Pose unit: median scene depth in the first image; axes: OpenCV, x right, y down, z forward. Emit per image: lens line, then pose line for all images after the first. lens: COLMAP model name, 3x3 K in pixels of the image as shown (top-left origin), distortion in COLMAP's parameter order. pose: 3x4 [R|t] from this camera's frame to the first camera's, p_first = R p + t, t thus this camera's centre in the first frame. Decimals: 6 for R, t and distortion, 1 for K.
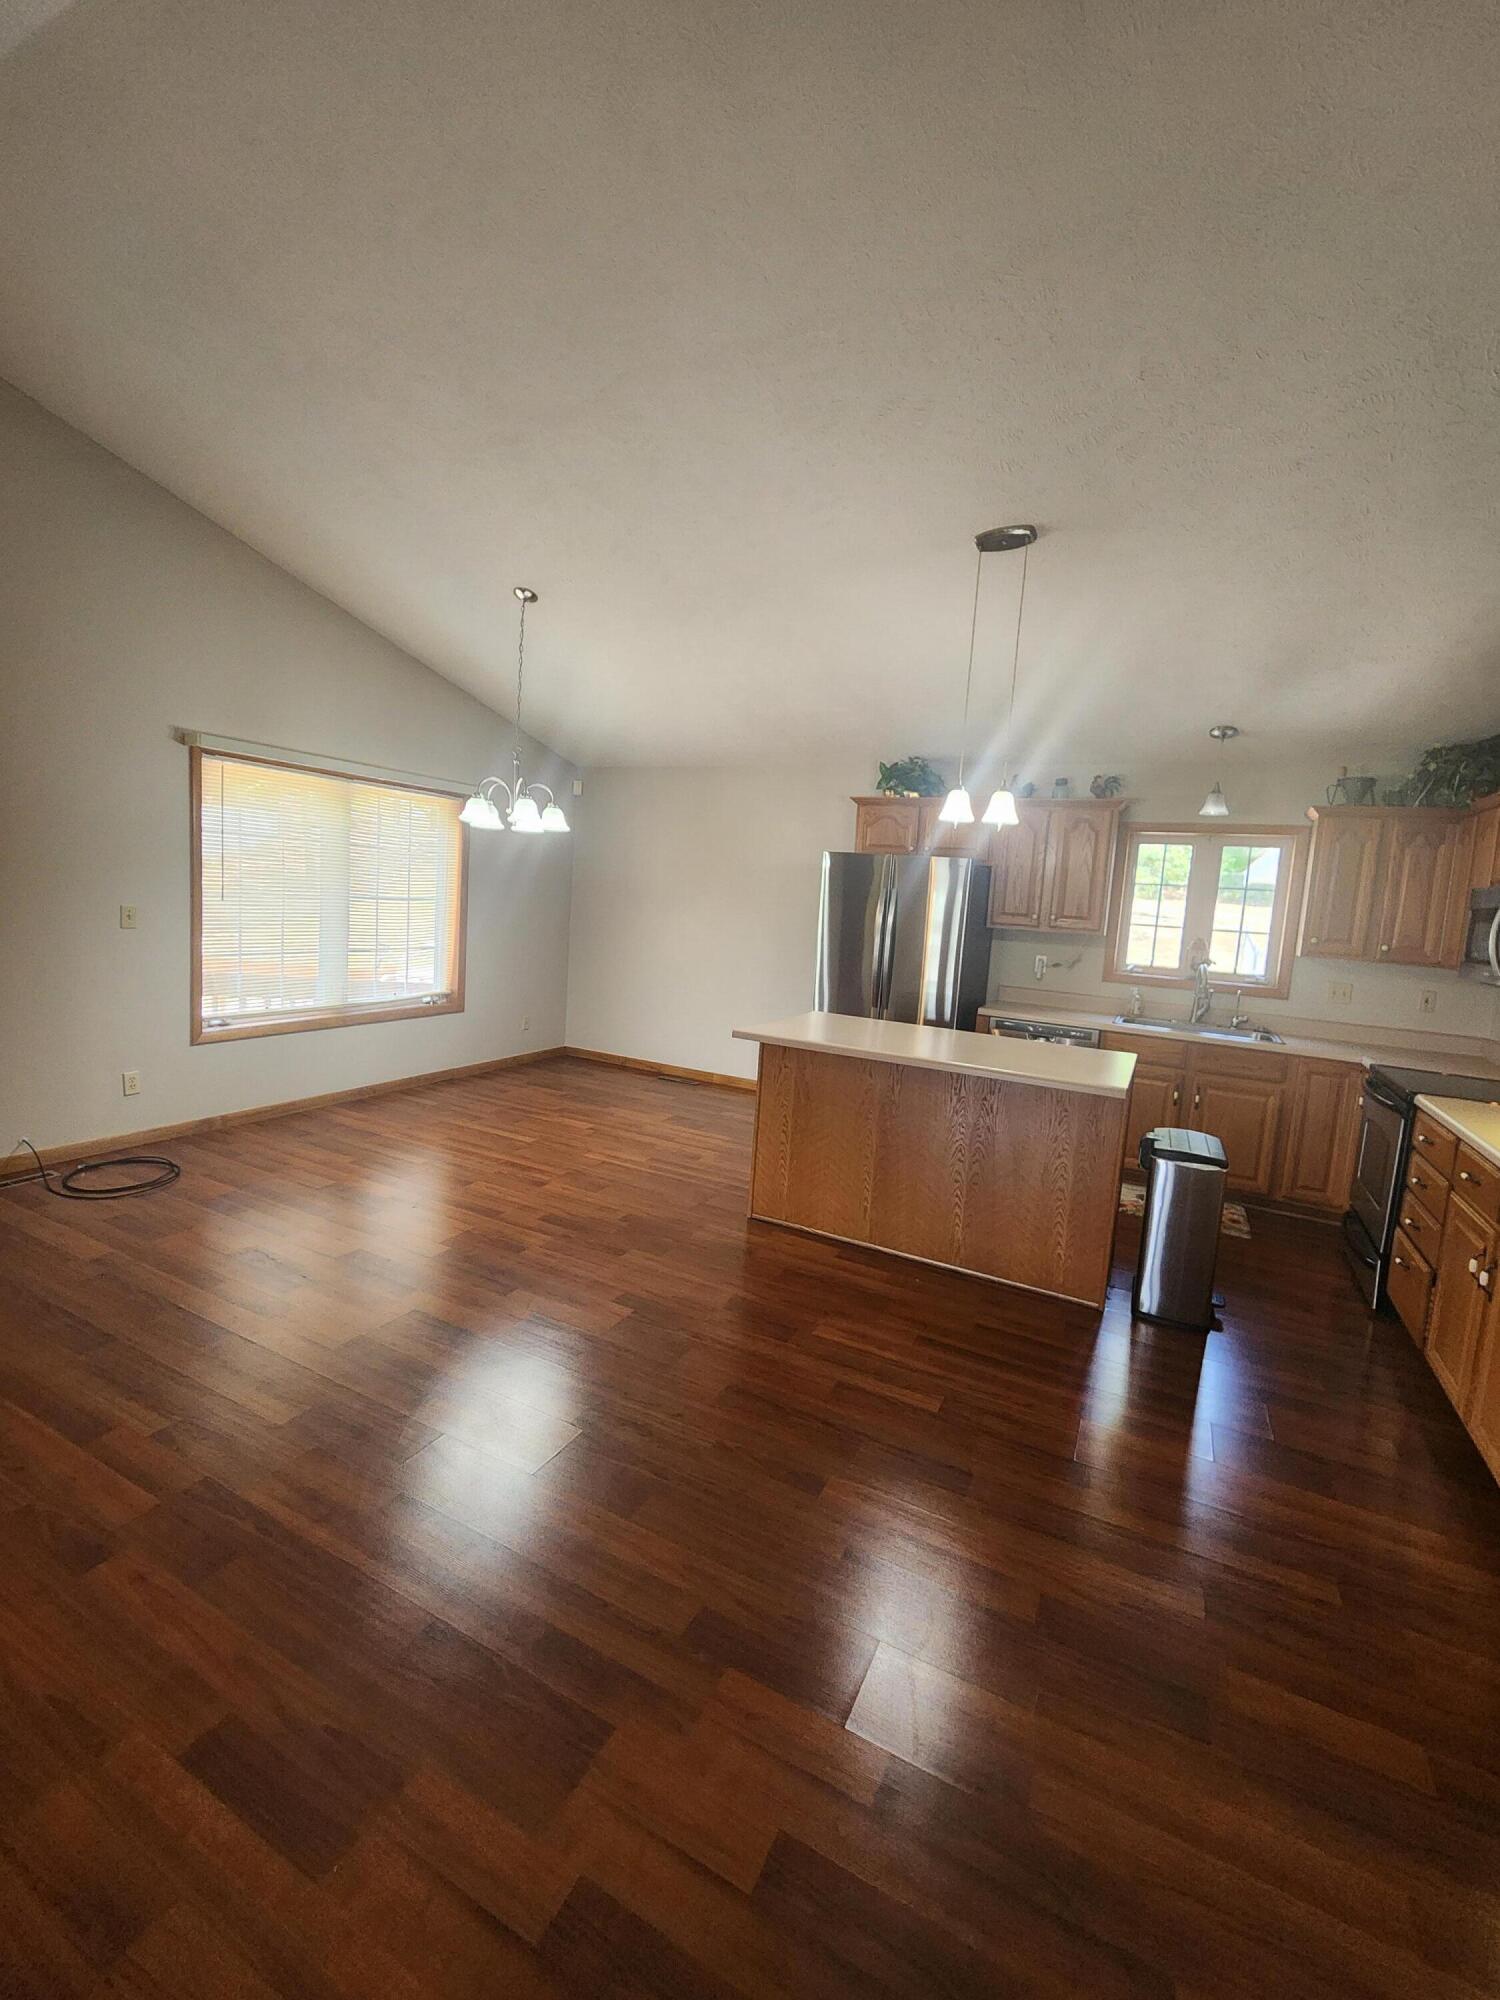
lens RADIAL K [[832.4, 0, 754.8], [0, 832.4, 976.4], [0, 0, 1]] dist [-0.000799, -0.000208]
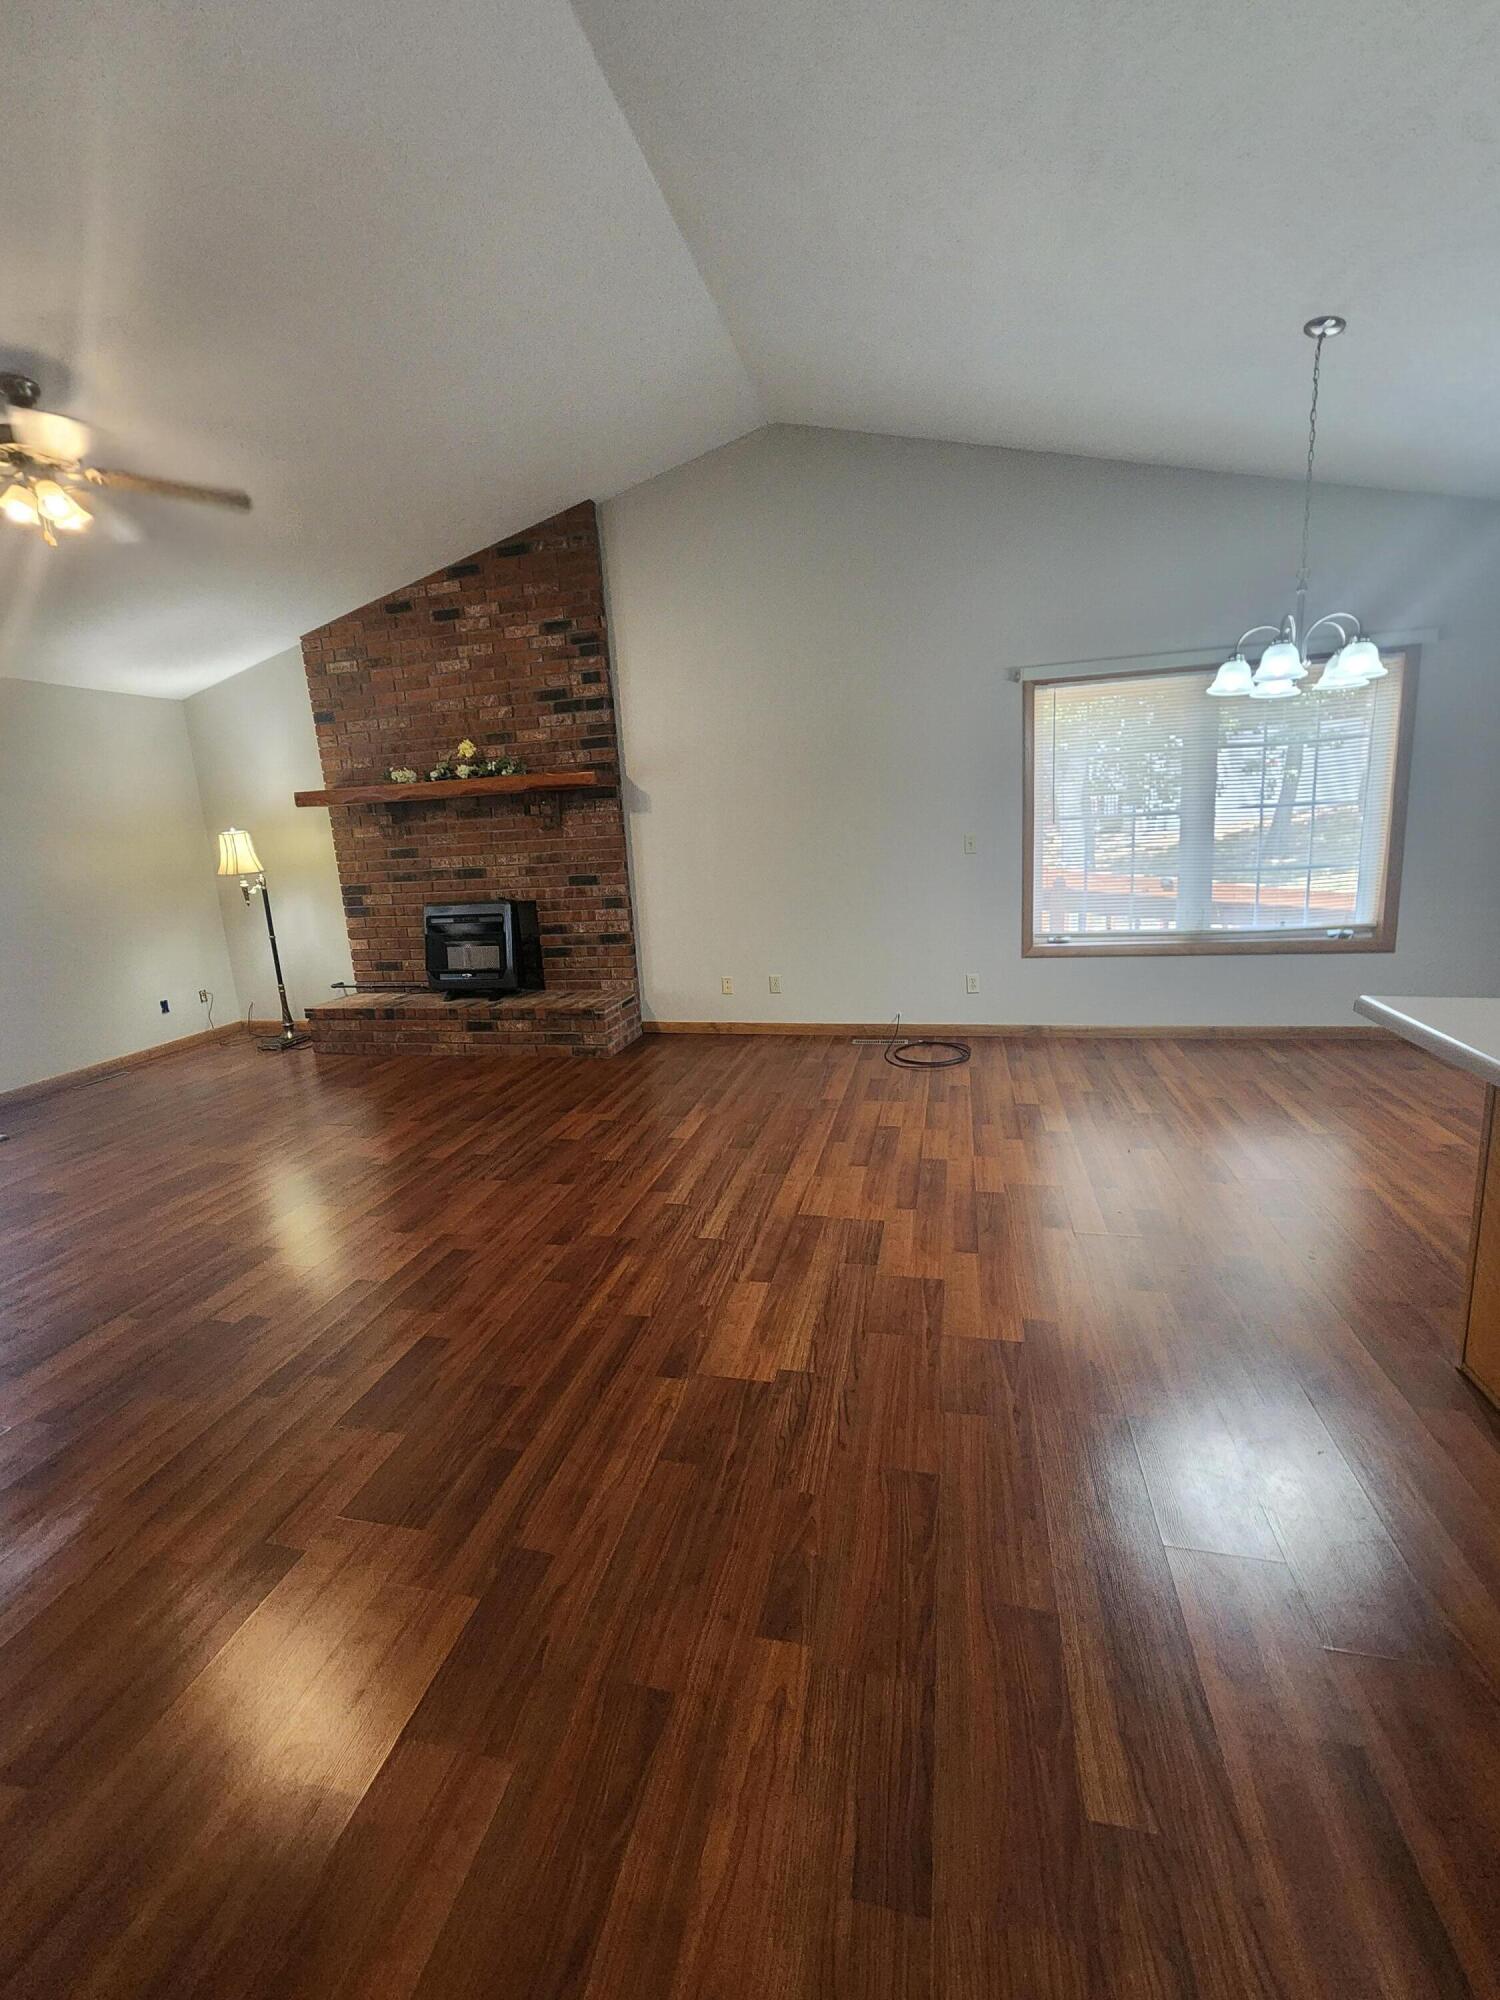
lens RADIAL K [[827.4, 0, 748.5], [0, 827.4, 980.3], [0, 0, 1]] dist [0.000794, -0.000414]
pose [[0.220628, 0.106763, -0.969497, 0.334829], [-0.021985, 0.994283, 0.104489, 0.005466], [0.975110, -0.001739, 0.221714, 0.413079]]
